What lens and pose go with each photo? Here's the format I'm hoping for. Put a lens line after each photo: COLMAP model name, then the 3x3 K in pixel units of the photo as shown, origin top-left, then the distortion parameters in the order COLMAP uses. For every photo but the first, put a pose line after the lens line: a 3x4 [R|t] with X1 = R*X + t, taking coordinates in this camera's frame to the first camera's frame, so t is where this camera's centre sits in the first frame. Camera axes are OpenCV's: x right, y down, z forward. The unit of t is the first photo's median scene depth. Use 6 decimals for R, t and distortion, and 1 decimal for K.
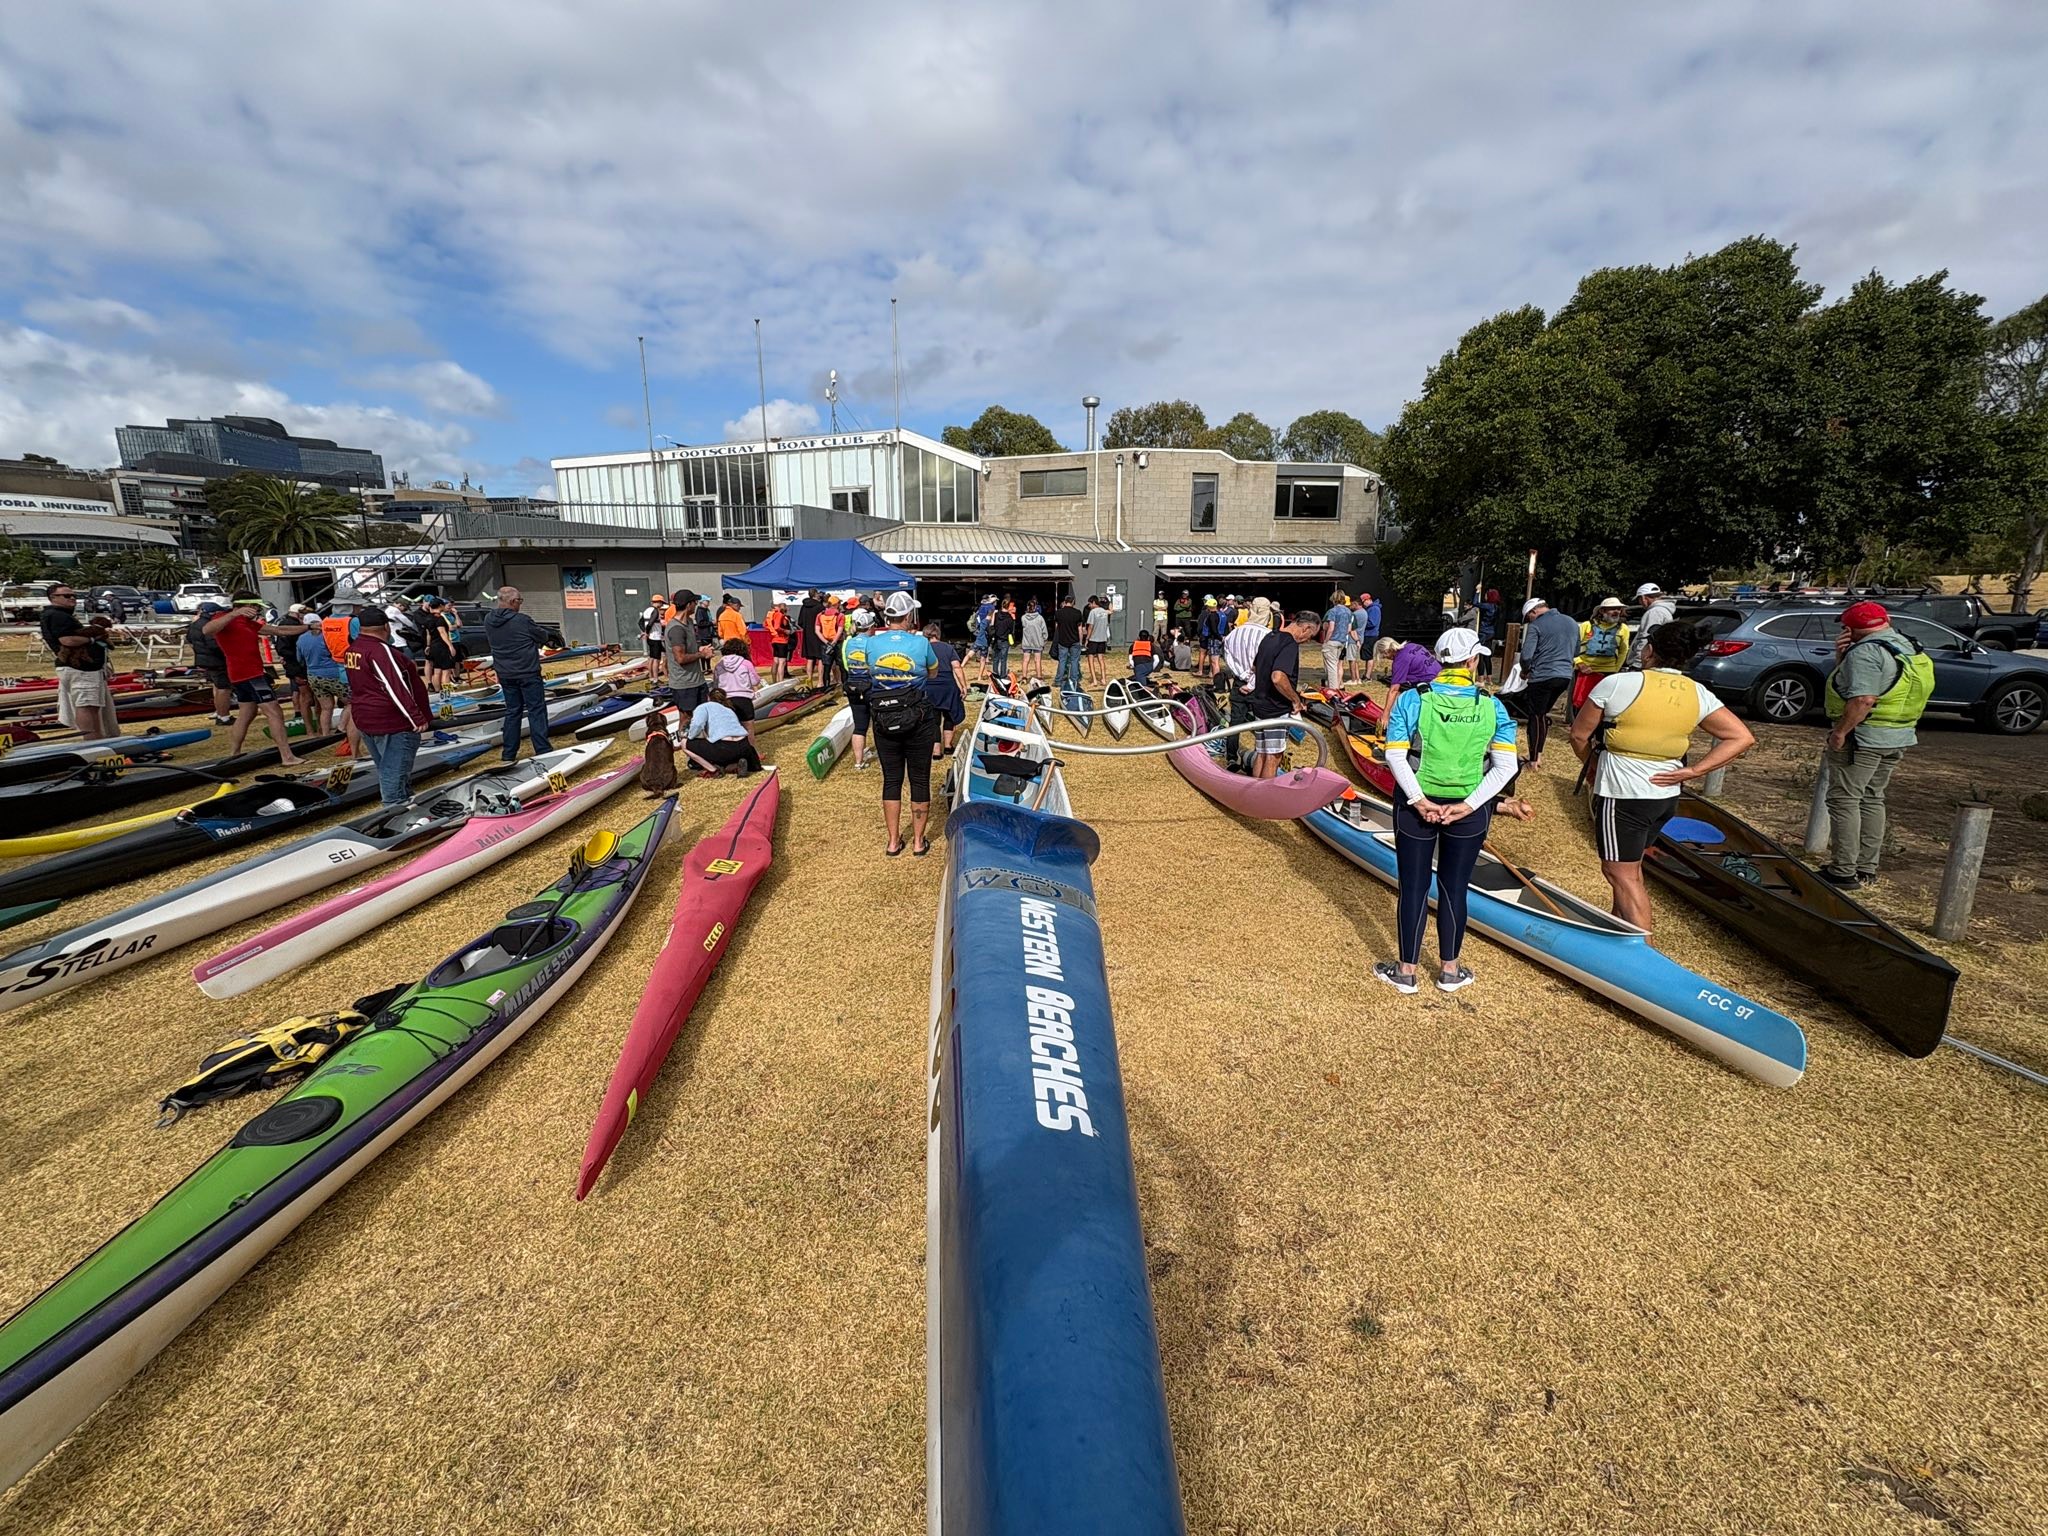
lens RADIAL K [[795.1, 0, 1024.0], [0, 795.1, 768.0], [0, 0, 1]] dist [-0.003523, -0.000087]
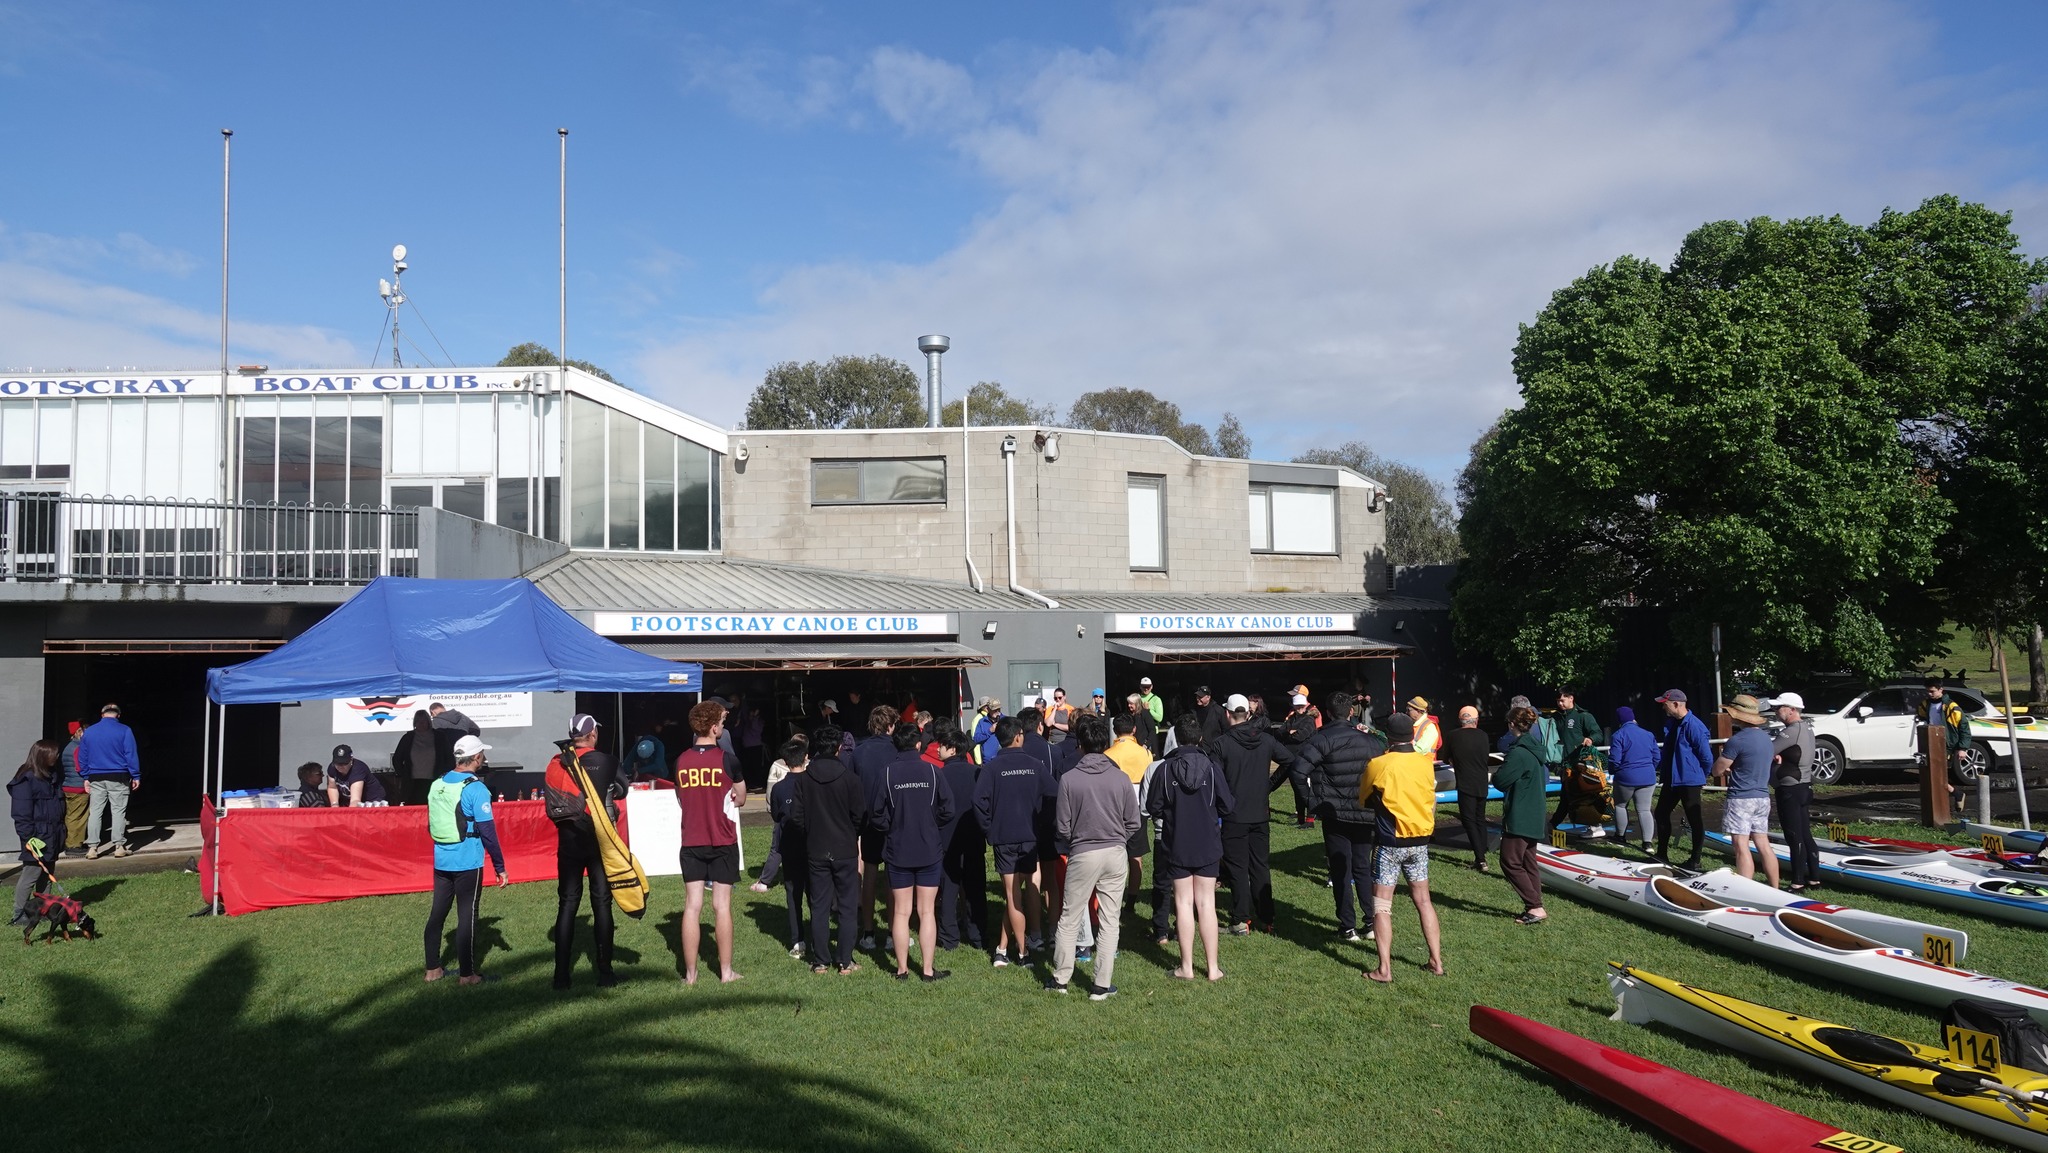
lens RADIAL K [[1413.7, 0, 1013.7], [0, 1413.7, 566.1], [0, 0, 1]] dist [0.002416, 0.006205]
pose [[0.919449, 0.009492, 0.393094, -0.252176], [0.103285, 0.958774, -0.264736, -0.050950], [-0.379401, 0.284012, 0.880563, 0.168200]]
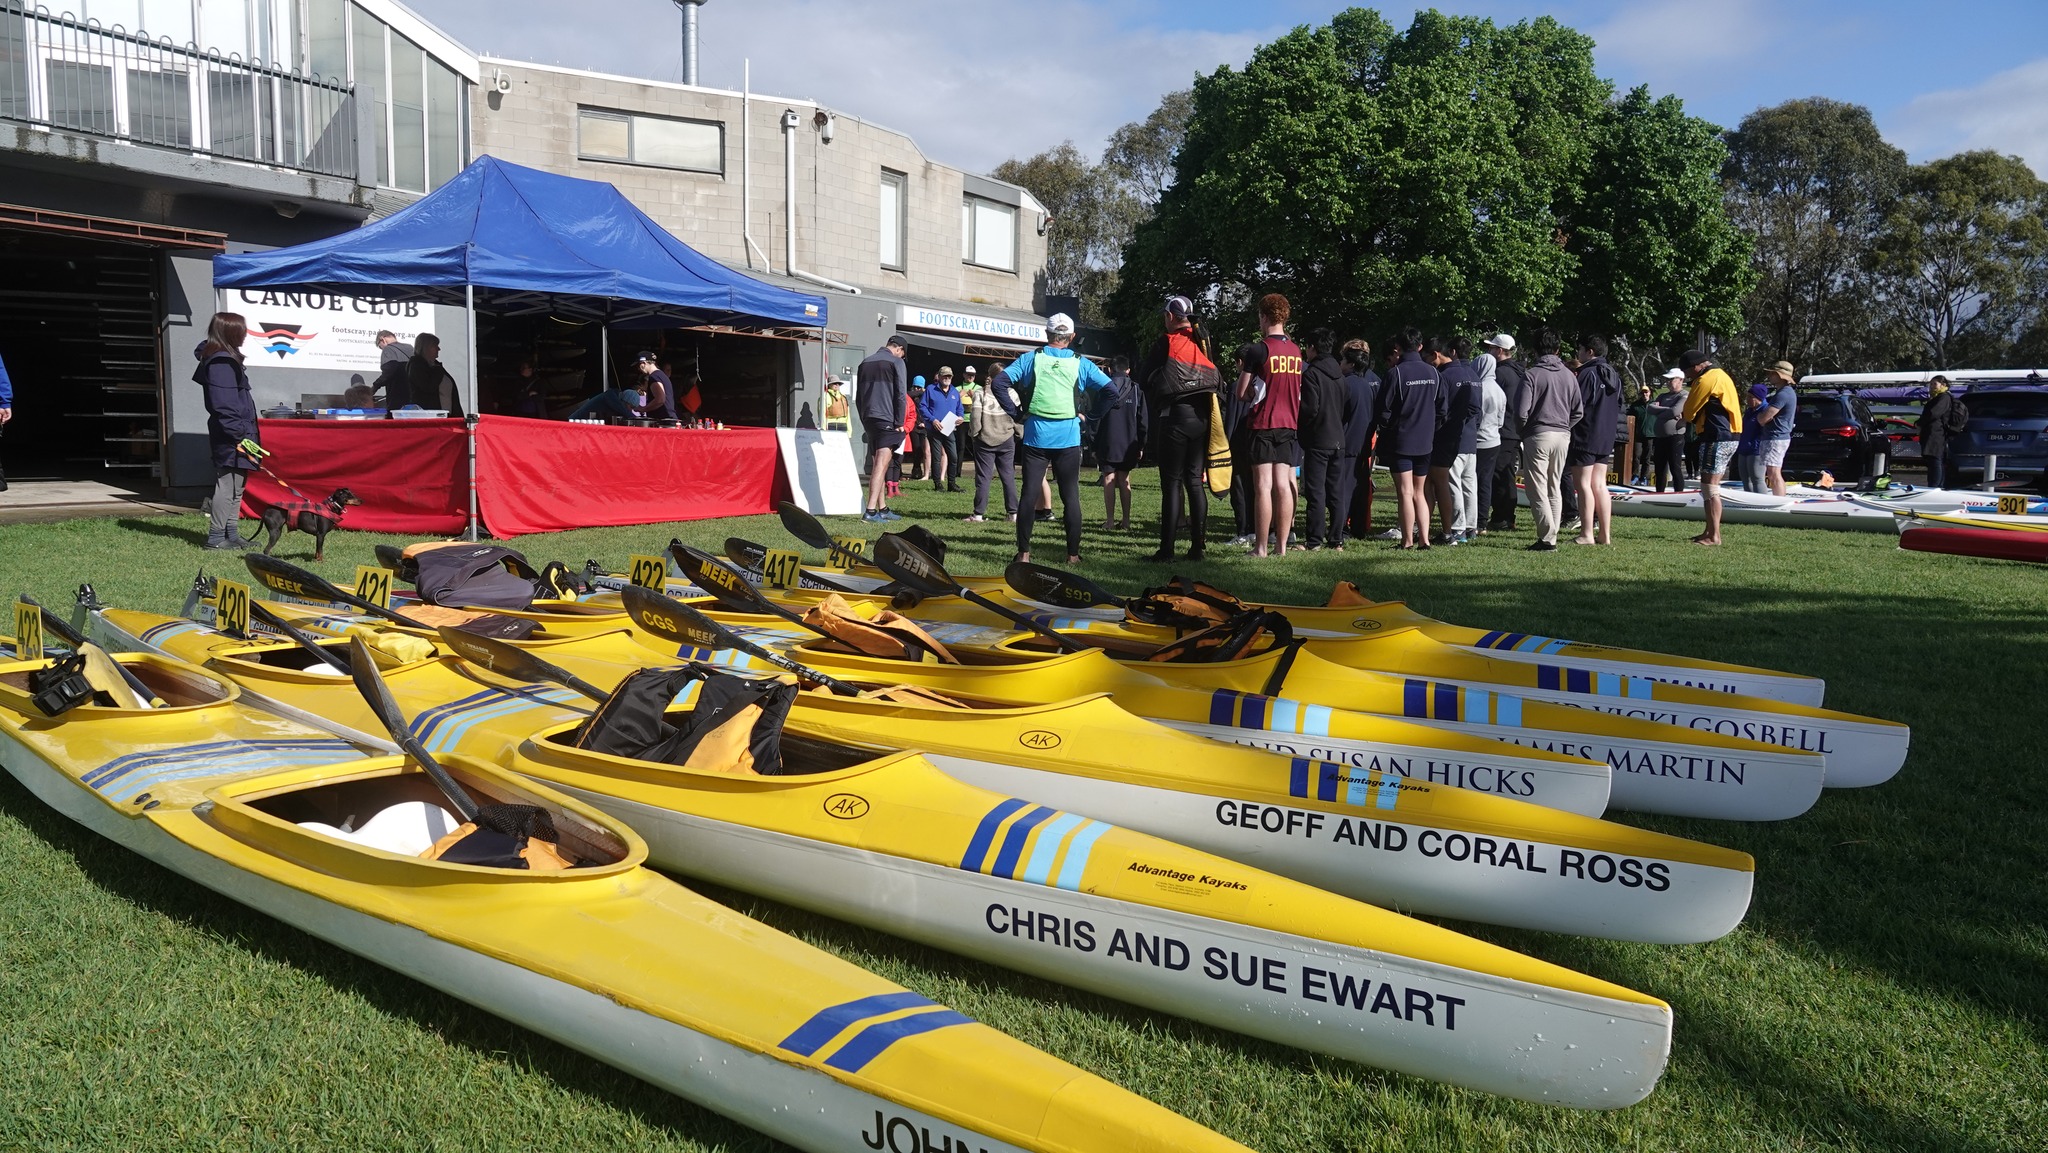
lens RADIAL K [[1413.7, 0, 1013.7], [0, 1413.7, 566.1], [0, 0, 1]] dist [0.002416, 0.006205]
pose [[0.603171, -0.070860, 0.794458, -0.533856], [0.156923, 0.987121, -0.031096, -0.049065], [-0.782023, 0.143425, 0.606523, 0.365262]]
